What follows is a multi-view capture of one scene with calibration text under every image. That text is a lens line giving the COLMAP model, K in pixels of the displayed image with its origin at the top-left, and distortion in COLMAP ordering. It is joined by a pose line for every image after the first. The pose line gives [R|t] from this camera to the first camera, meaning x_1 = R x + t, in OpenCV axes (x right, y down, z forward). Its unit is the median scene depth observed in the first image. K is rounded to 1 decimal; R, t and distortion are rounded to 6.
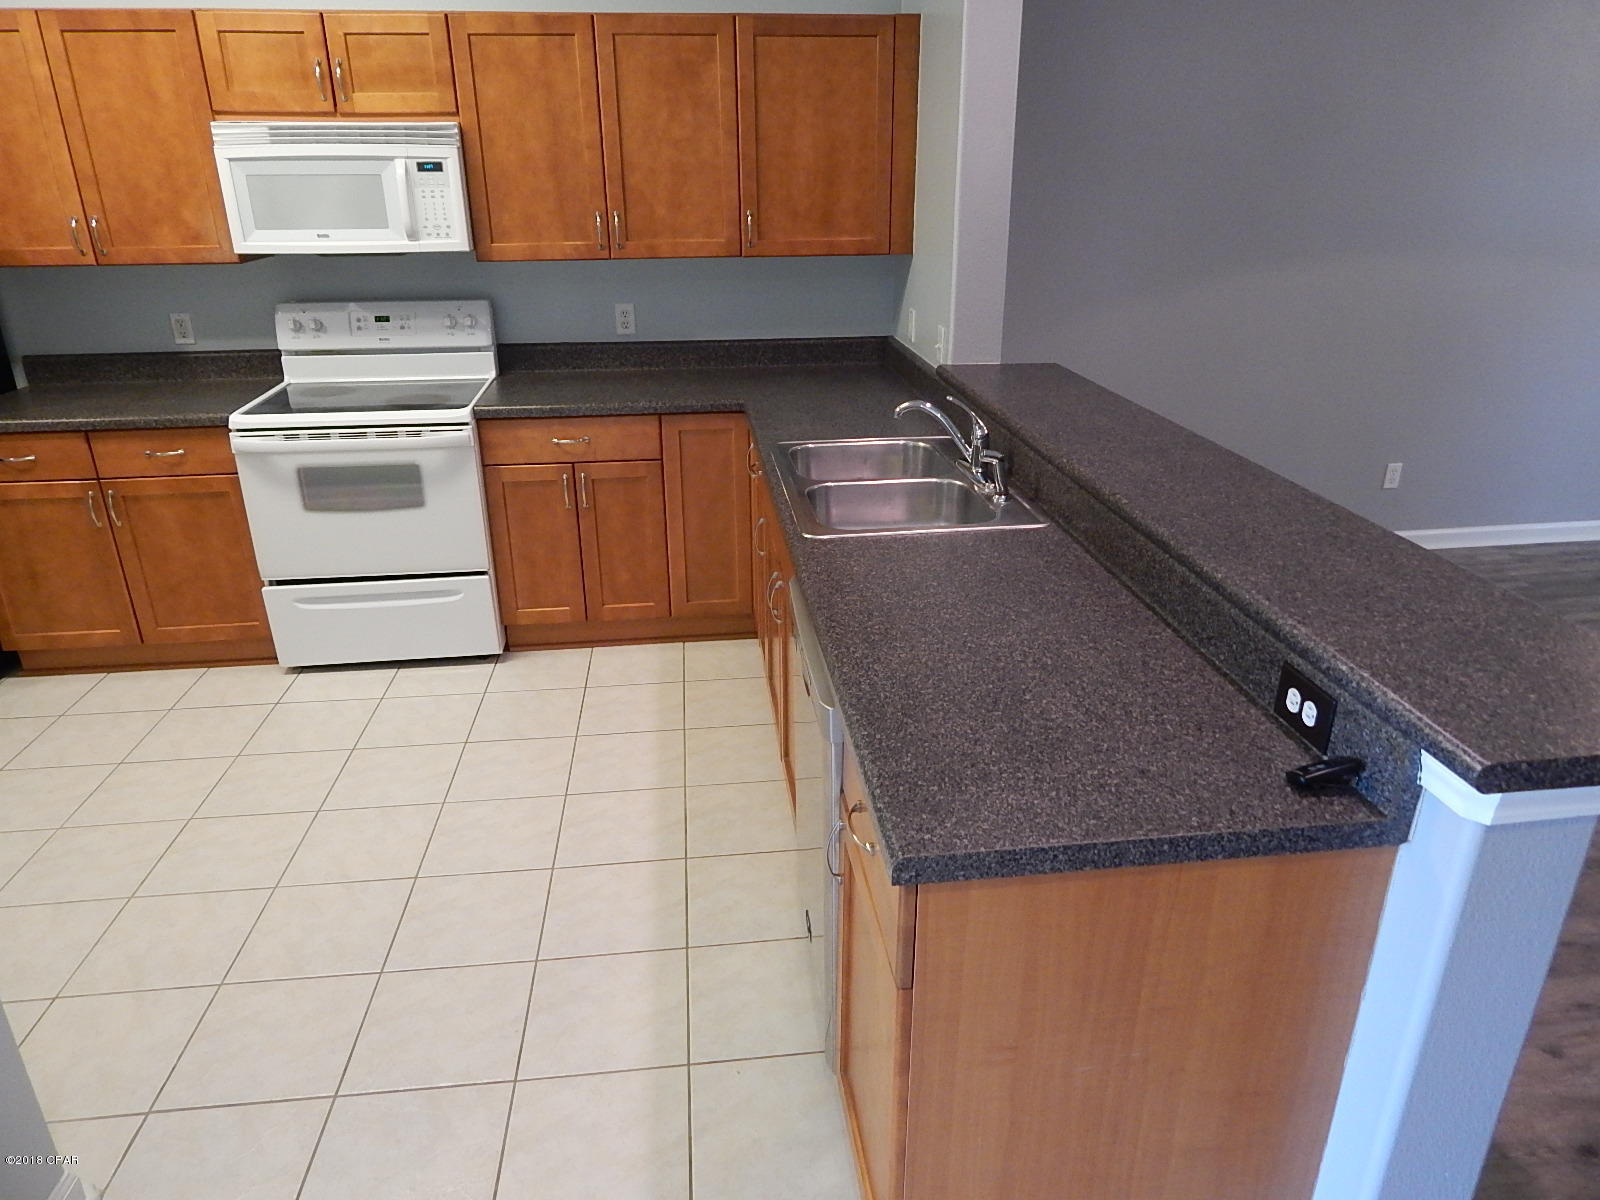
lens RADIAL K [[1057.8, 0, 802.4], [0, 1057.8, 589.3], [0, 0, 1]] dist [0.005660, -0.004210]
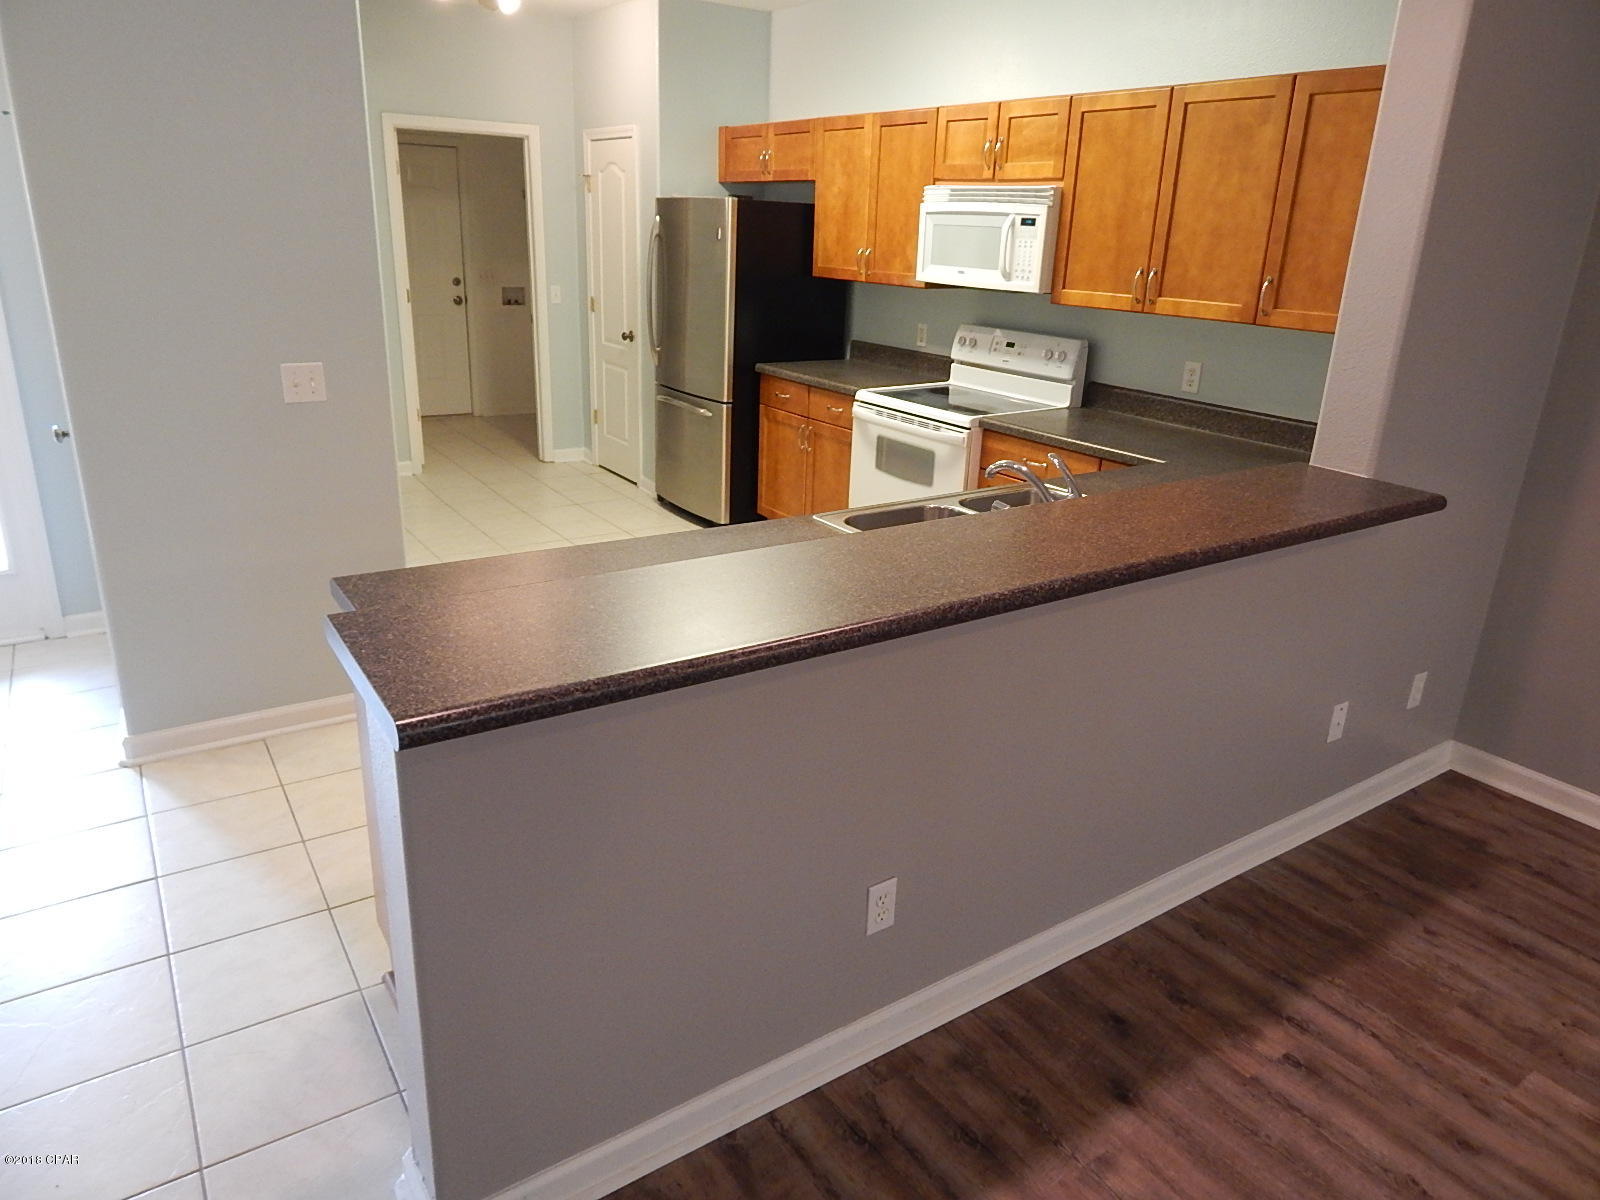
lens RADIAL K [[1057.8, 0, 802.4], [0, 1057.8, 589.3], [0, 0, 1]] dist [0.005660, -0.004210]
pose [[0.462052, 0.312071, -0.830132, 0.656975], [-0.366133, 0.919673, 0.141943, -0.090644], [0.807746, 0.238354, 0.539197, 0.240692]]
